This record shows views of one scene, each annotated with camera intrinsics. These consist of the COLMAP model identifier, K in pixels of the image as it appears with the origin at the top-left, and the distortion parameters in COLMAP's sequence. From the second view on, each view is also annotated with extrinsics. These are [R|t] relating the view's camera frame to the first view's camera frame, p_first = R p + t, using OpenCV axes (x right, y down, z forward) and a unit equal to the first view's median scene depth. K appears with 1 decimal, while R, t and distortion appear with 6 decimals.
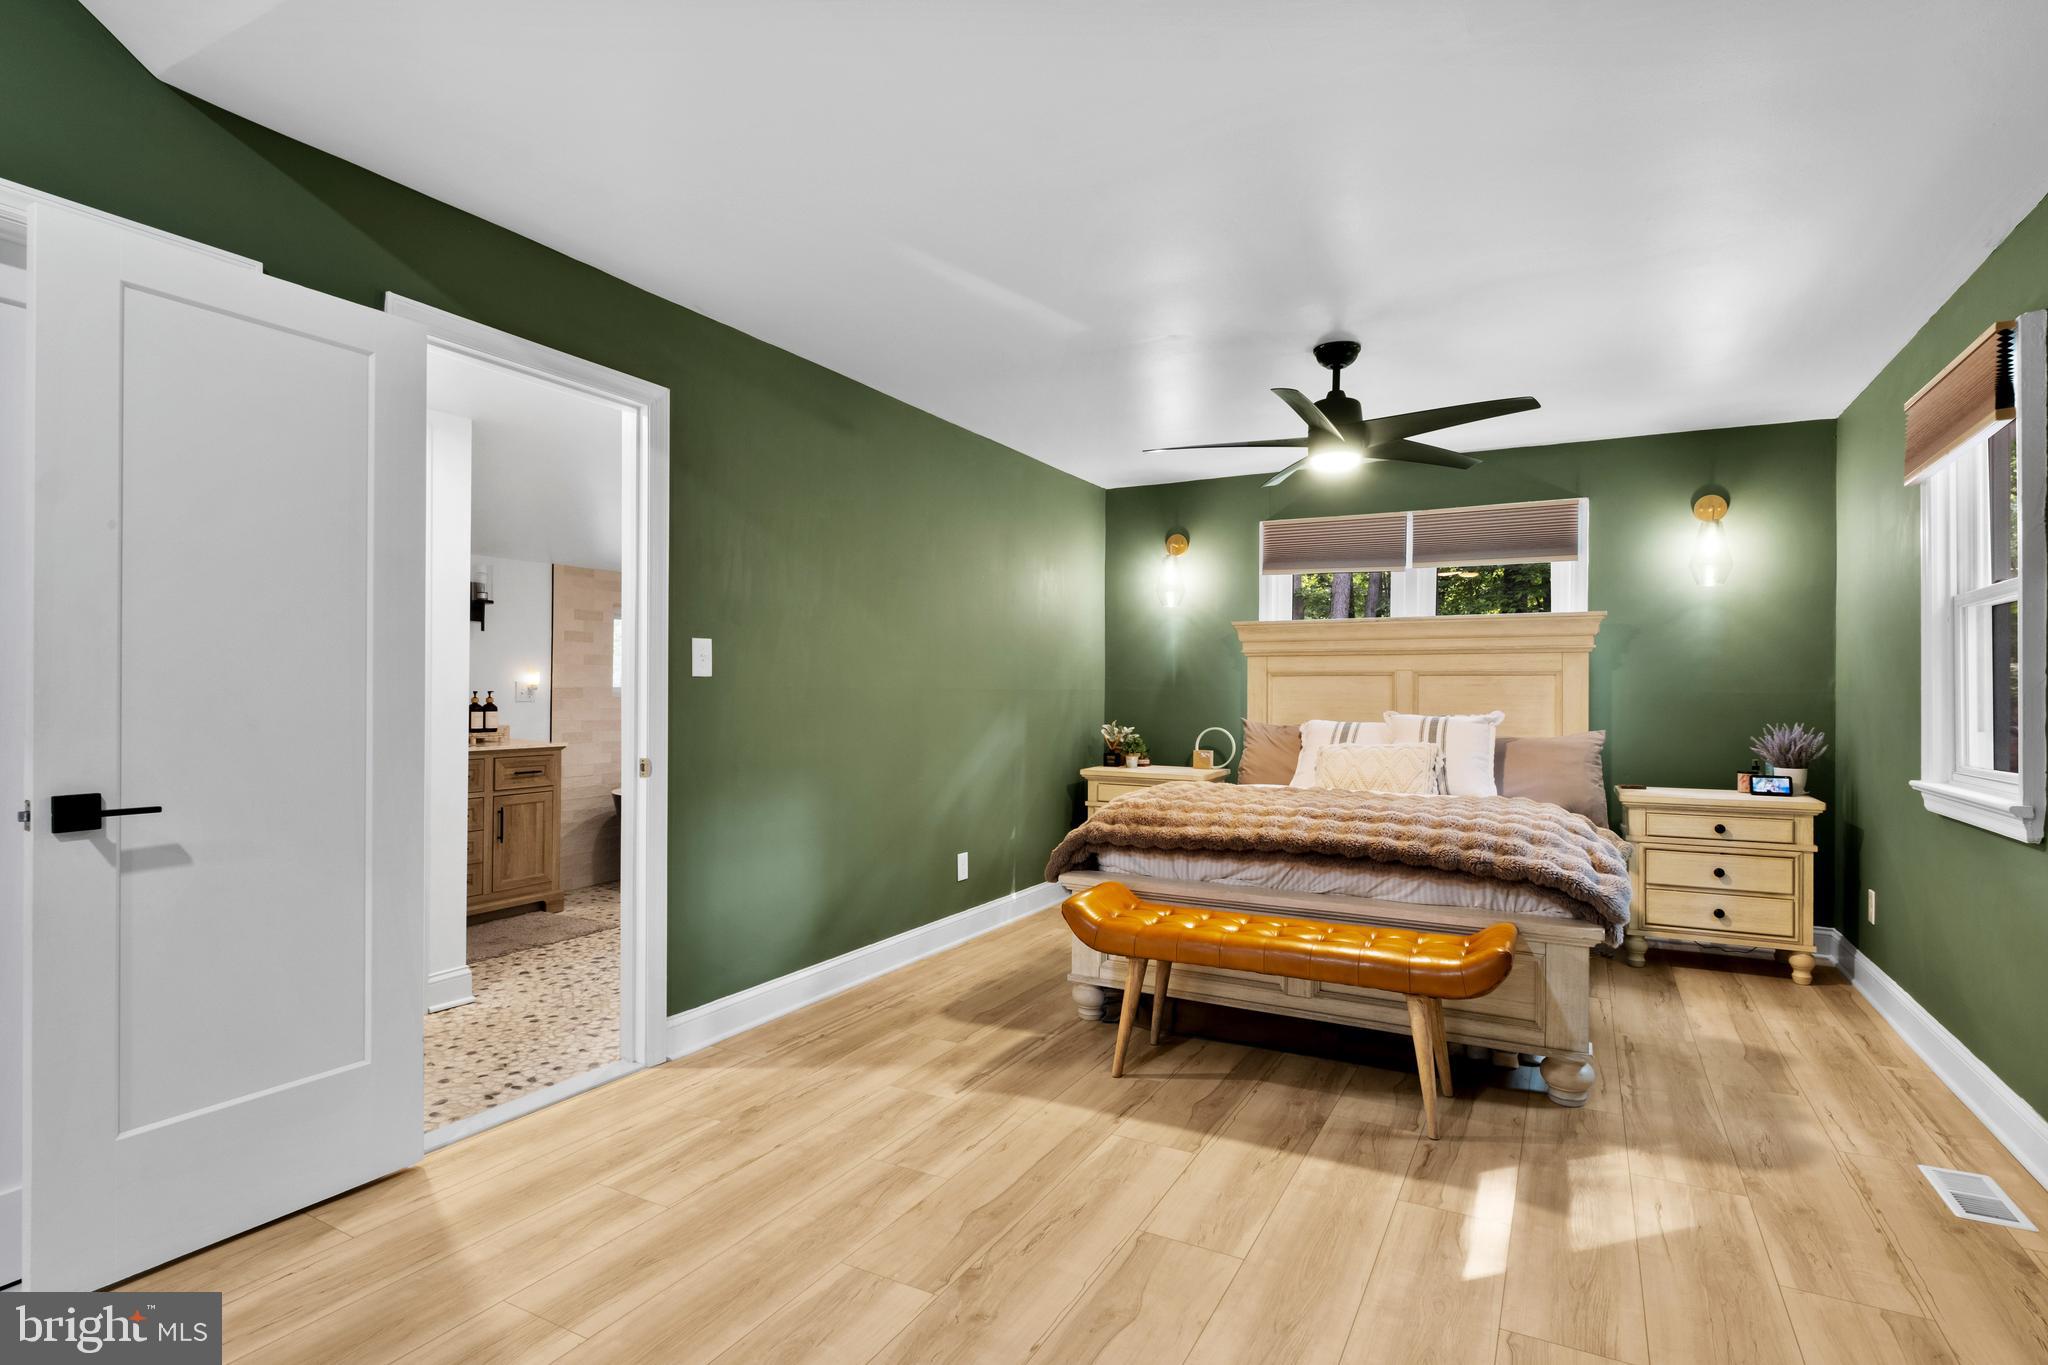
lens RADIAL K [[1017.7, 0, 1022.0], [0, 1017.7, 691.1], [0, 0, 1]] dist [0.000041, 0.000008]
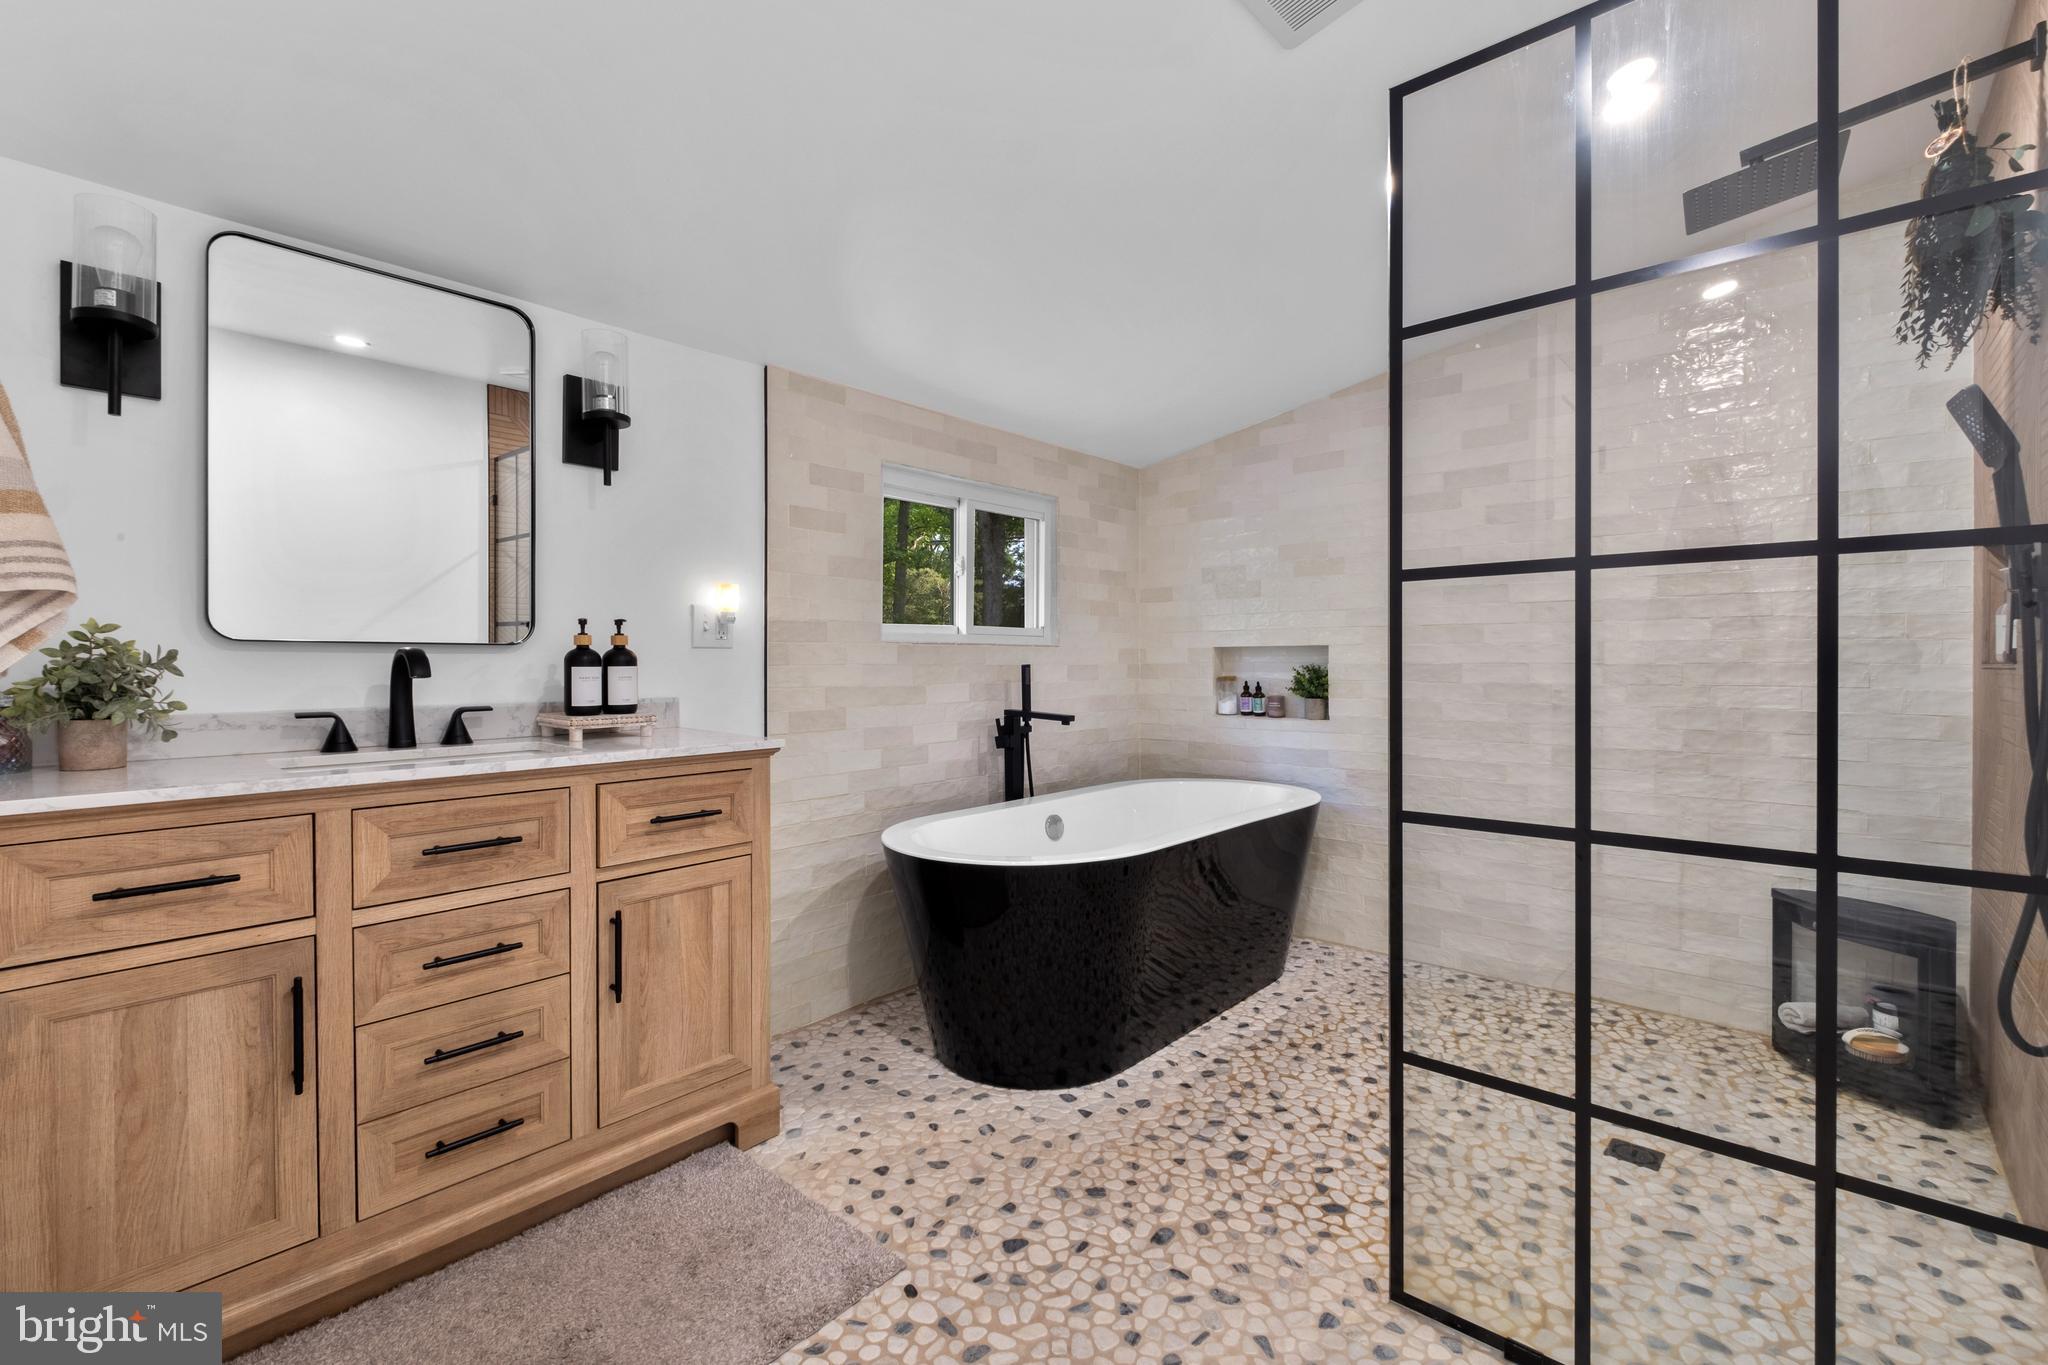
lens RADIAL K [[889.2, 0, 1025.0], [0, 889.2, 672.6], [0, 0, 1]] dist [-0.004795, -0.000860]
pose [[0.975651, -0.001349, -0.219326, -0.273494], [0.003964, 0.999926, 0.011481, 0.019408], [0.219294, -0.012070, 0.975584, 0.675162]]
